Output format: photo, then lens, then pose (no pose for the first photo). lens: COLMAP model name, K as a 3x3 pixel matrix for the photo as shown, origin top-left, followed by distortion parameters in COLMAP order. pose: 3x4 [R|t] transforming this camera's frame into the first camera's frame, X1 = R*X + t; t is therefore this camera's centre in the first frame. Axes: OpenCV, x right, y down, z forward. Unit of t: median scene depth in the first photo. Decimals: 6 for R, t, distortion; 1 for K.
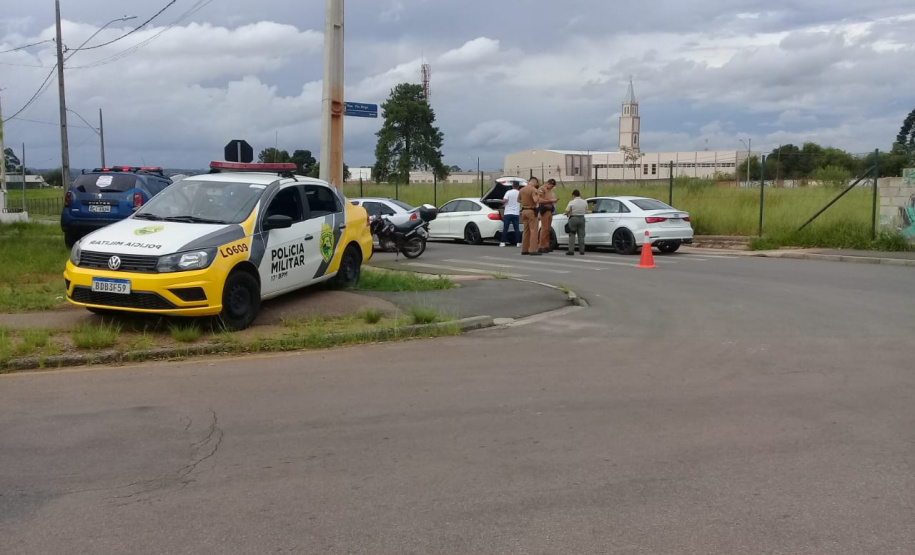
lens RADIAL K [[844.3, 0, 470.7], [0, 844.3, 278.8], [0, 0, 1]] dist [0.096235, -0.194891]
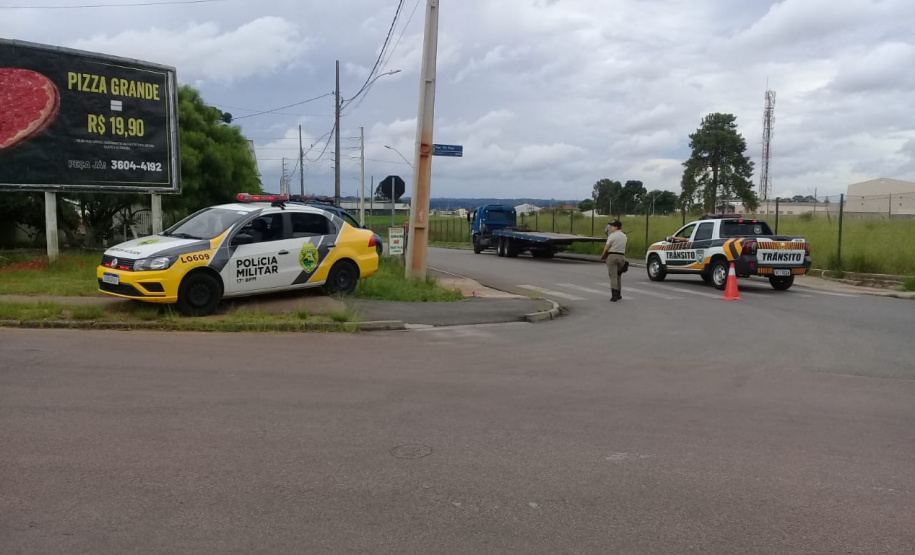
lens RADIAL K [[844.3, 0, 470.7], [0, 844.3, 278.8], [0, 0, 1]] dist [0.096235, -0.194891]
pose [[0.916275, 0.044562, -0.398063, 0.576280], [-0.058382, 0.998037, -0.022658, 0.004397], [0.396272, 0.044000, 0.917078, -0.082076]]
